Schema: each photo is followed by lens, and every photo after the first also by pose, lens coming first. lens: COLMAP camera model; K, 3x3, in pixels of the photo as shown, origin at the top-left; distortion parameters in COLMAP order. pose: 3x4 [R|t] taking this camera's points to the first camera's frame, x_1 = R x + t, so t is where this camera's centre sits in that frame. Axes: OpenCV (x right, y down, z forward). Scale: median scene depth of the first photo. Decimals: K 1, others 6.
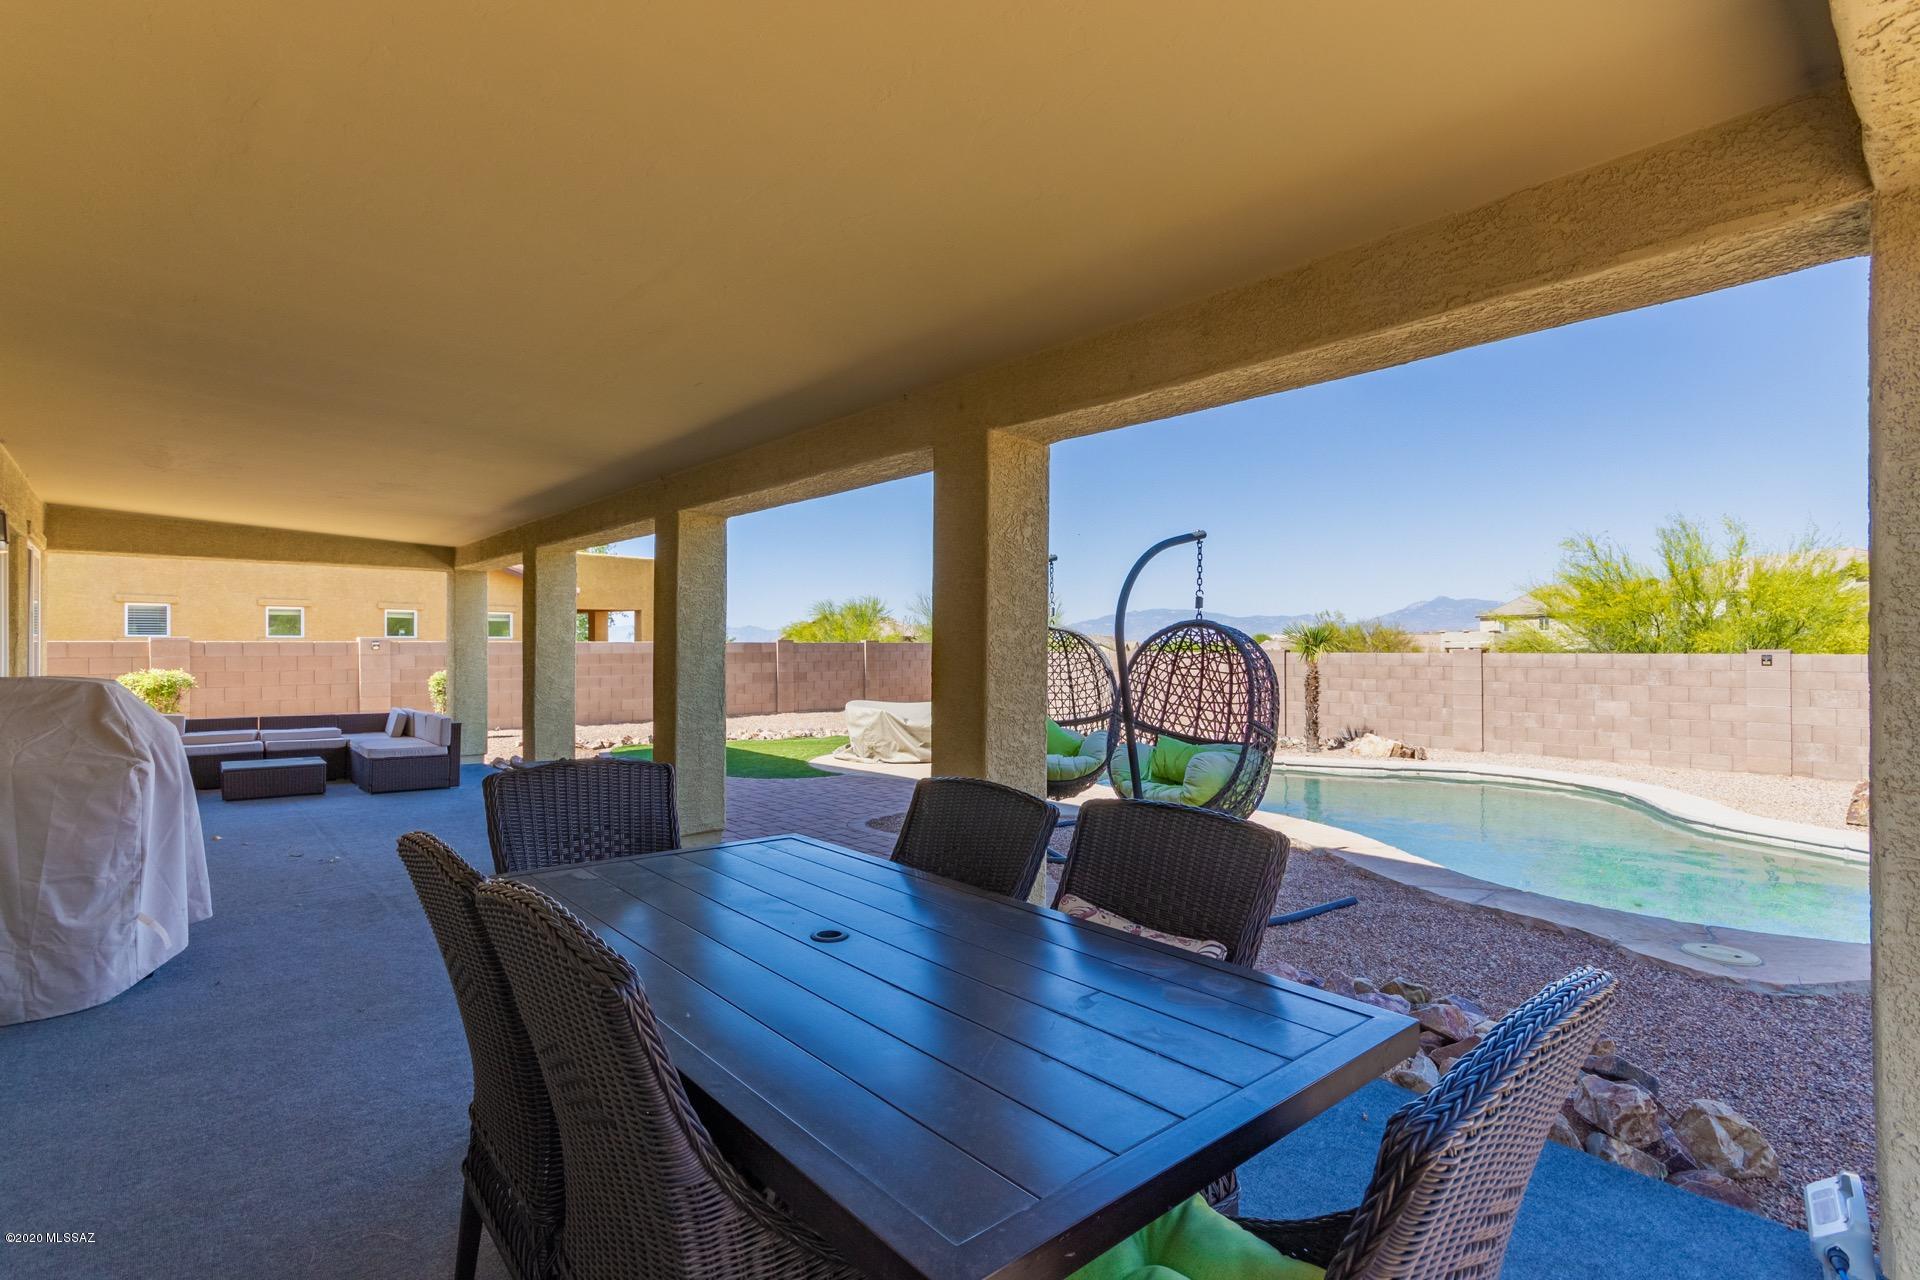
lens RADIAL K [[890.8, 0, 961.4], [0, 890.8, 648.6], [0, 0, 1]] dist [0.001138, 0.003409]
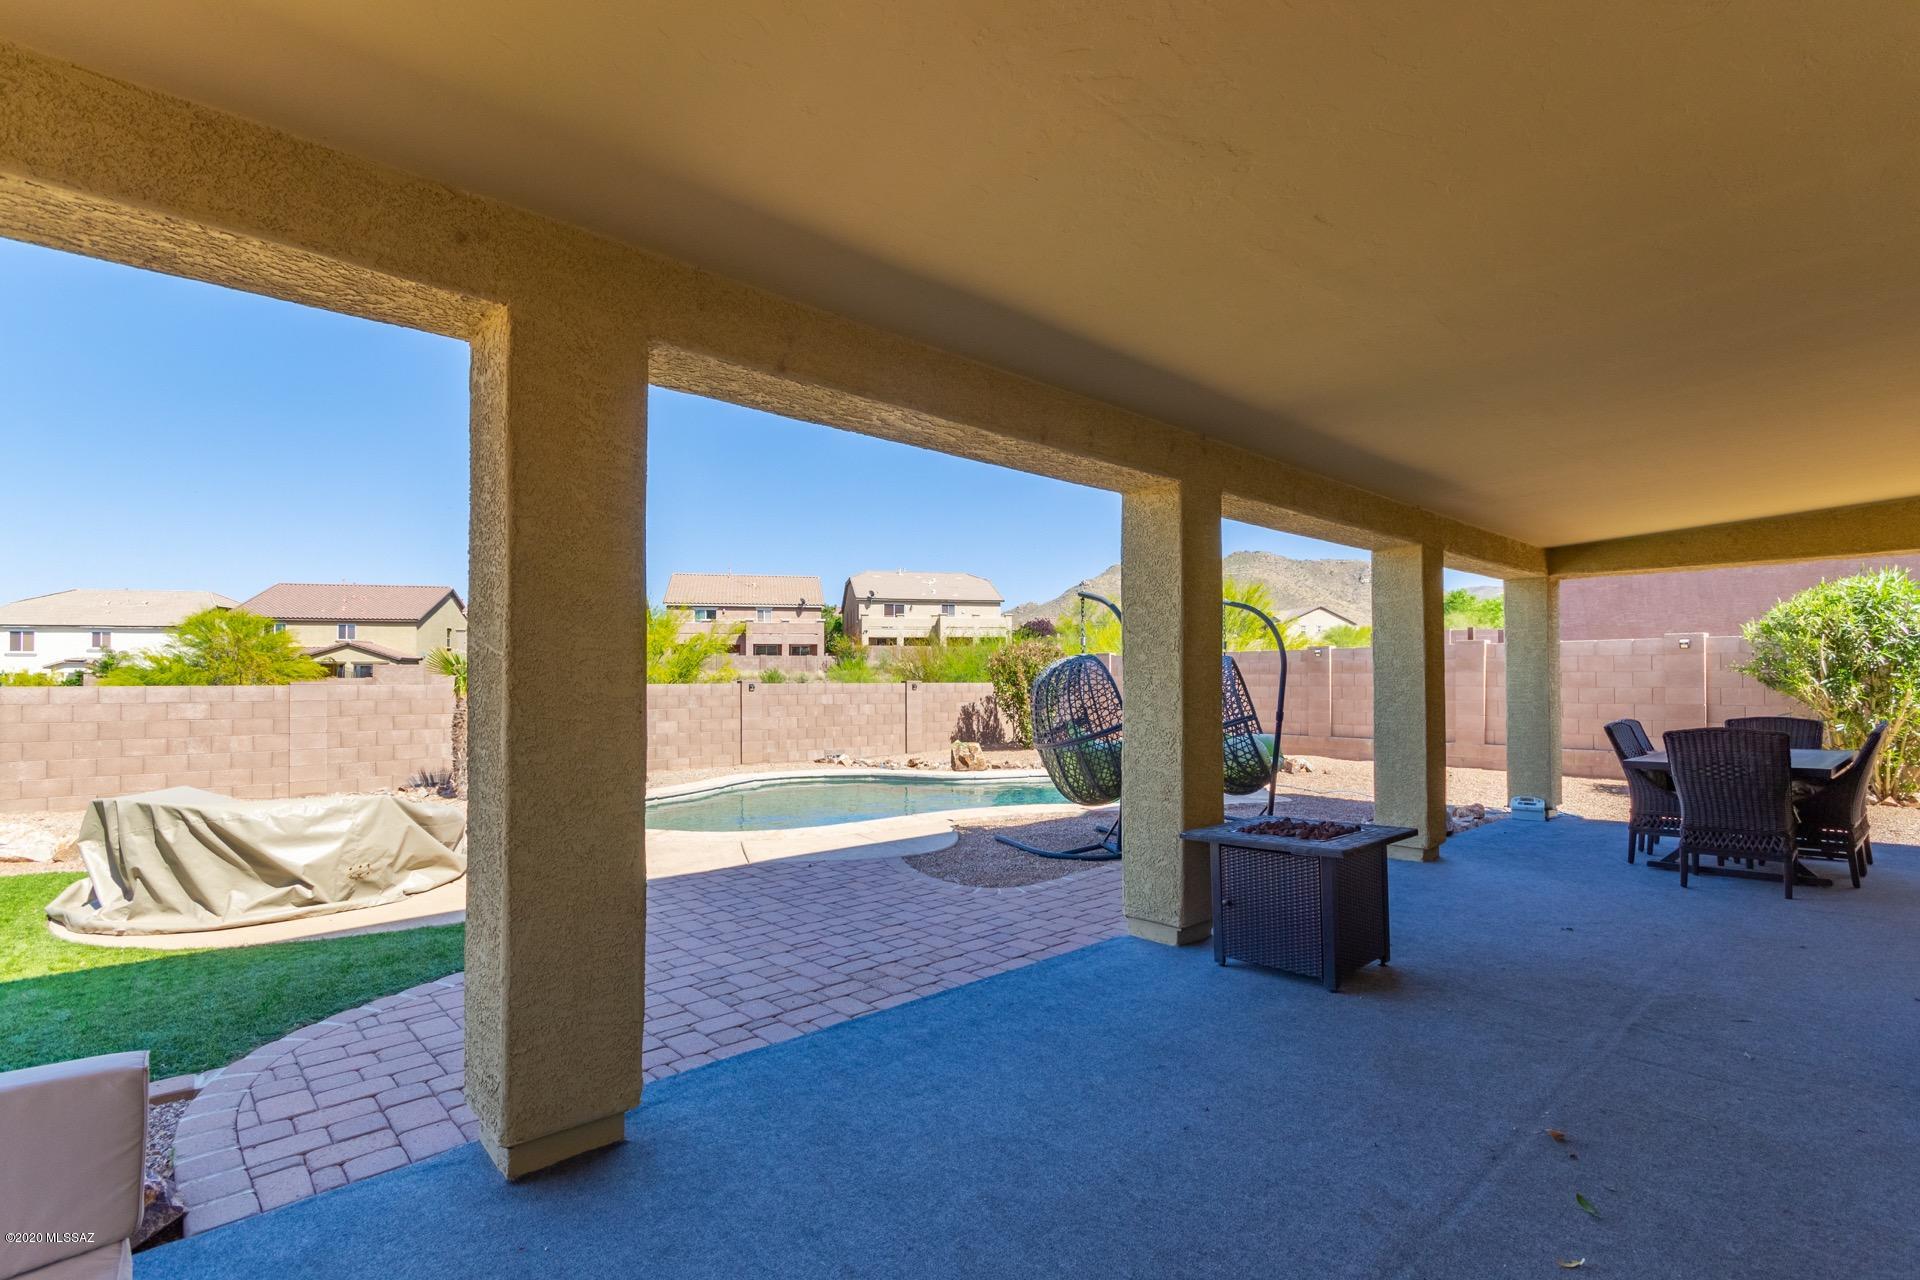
lens RADIAL K [[890.8, 0, 950.0], [0, 890.8, 669.8], [0, 0, 1]] dist [0.001138, 0.003409]
pose [[0.005829, 0.014119, 0.999883, -0.485281], [0.004523, 0.999890, -0.014145, 0.004708], [-0.999973, 0.004605, 0.005764, 0.547604]]
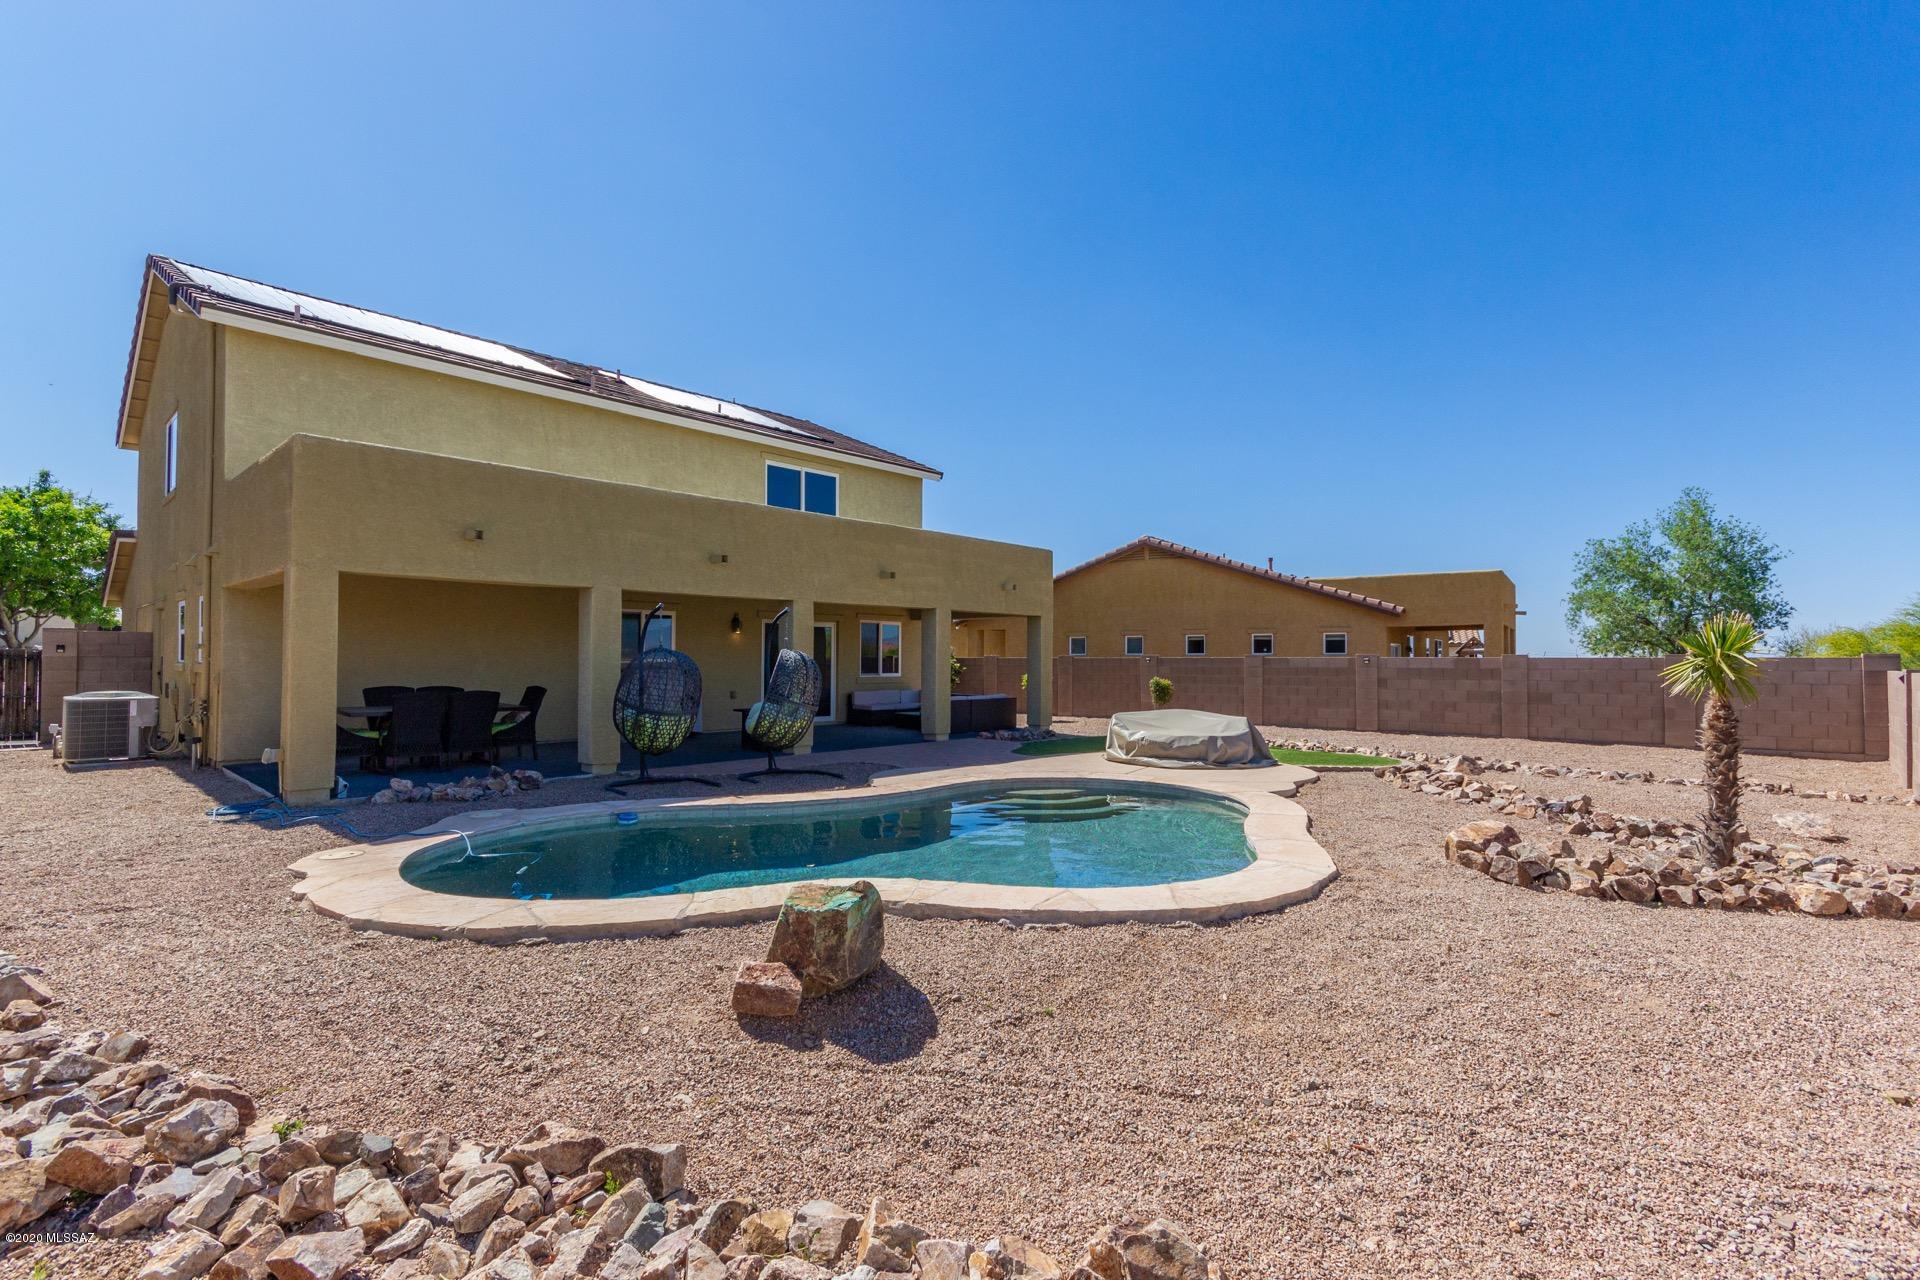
lens RADIAL K [[890.8, 0, 970.2], [0, 890.8, 643.2], [0, 0, 1]] dist [0.001138, 0.003409]
pose [[0.110508, -0.016453, -0.993739, 0.884653], [-0.005461, 0.999838, -0.017162, -0.004635], [0.993860, 0.007323, 0.110401, 0.547057]]
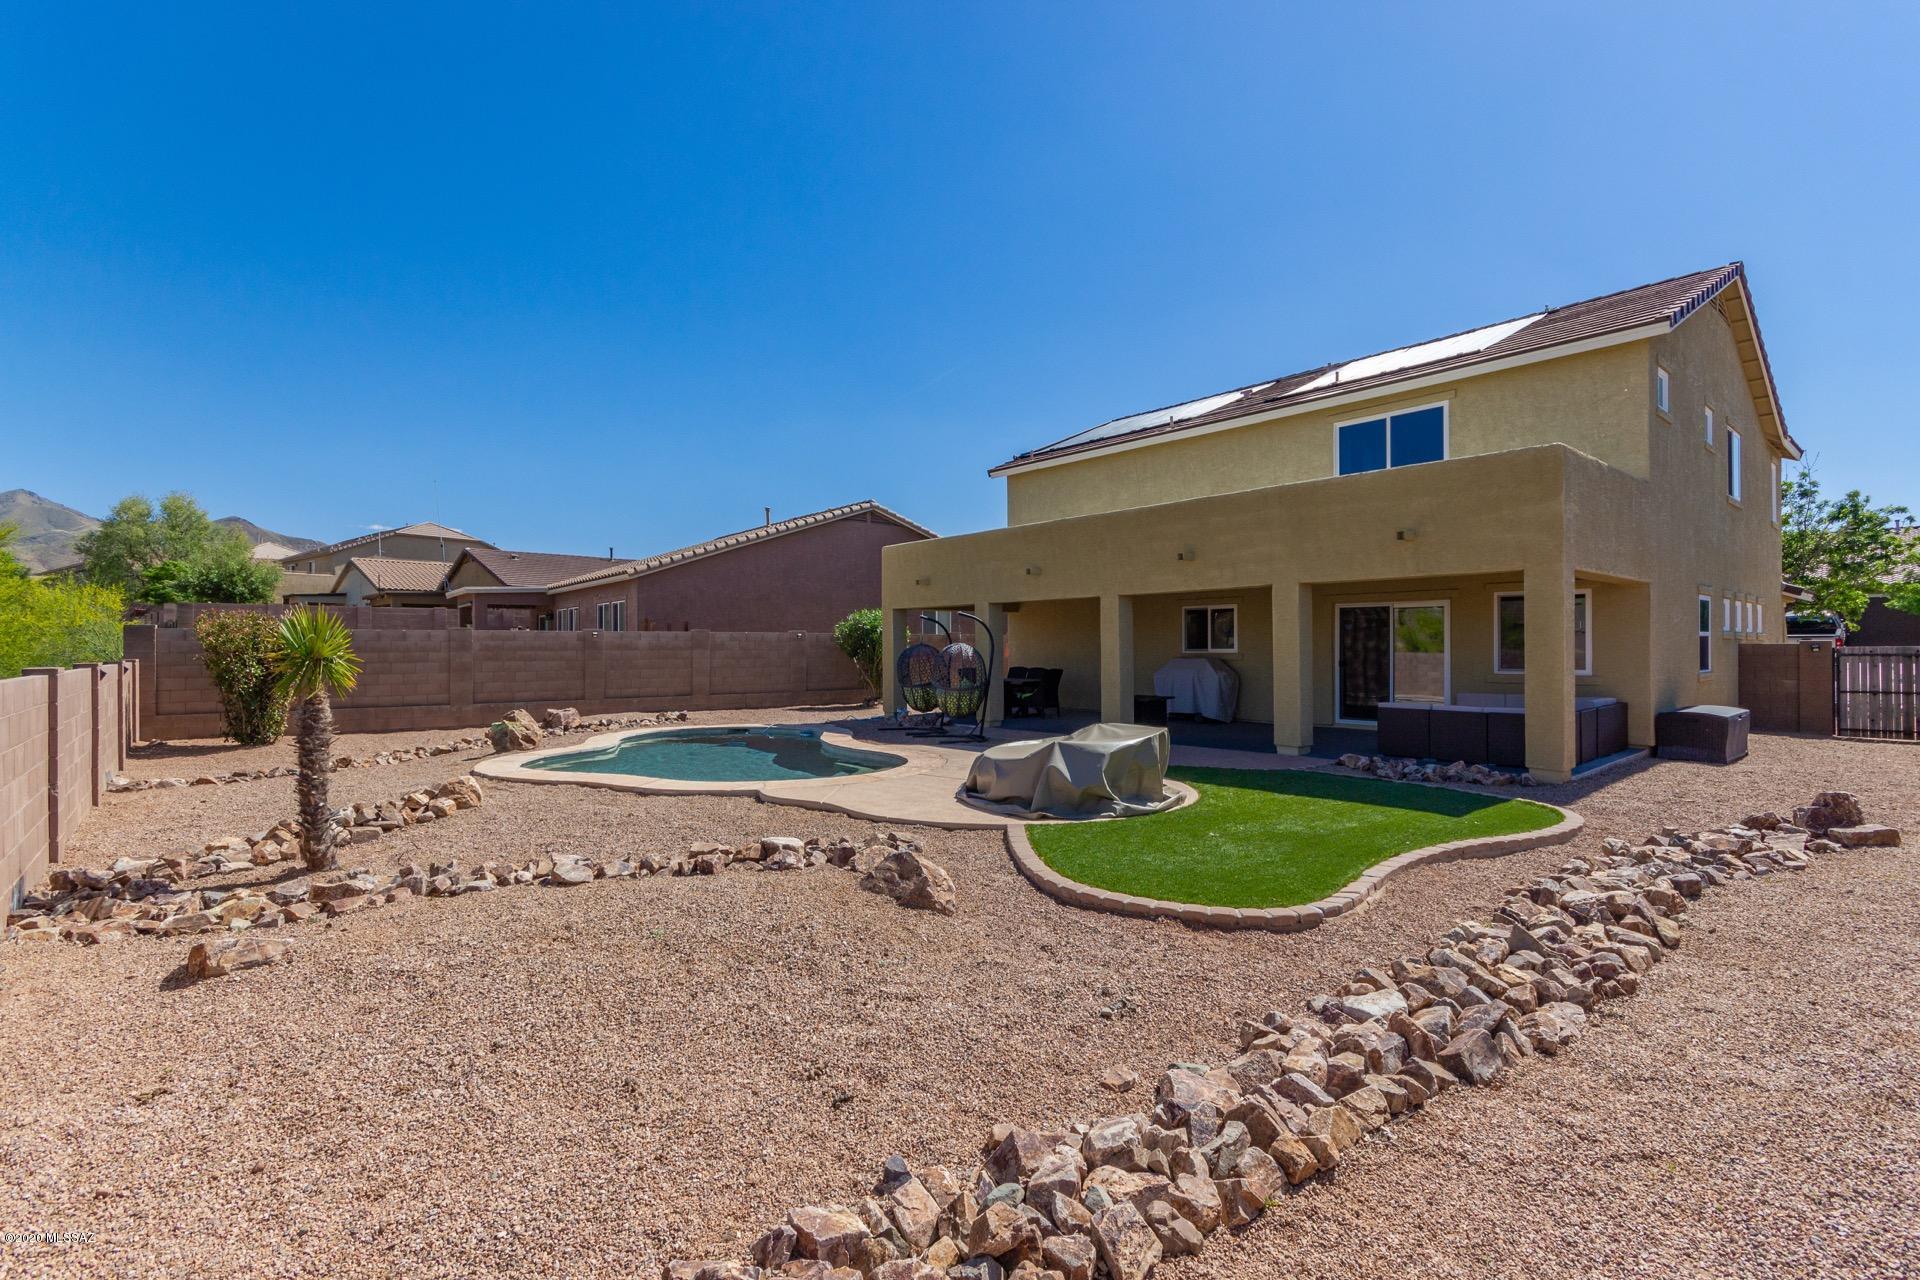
lens RADIAL K [[890.8, 0, 967.3], [0, 890.8, 651.0], [0, 0, 1]] dist [0.001138, 0.003409]
pose [[-0.999796, 0.006286, 0.019186, 0.019363], [0.006410, 0.999959, 0.006417, -0.009388], [-0.019144, 0.006539, -0.999795, 1.550364]]
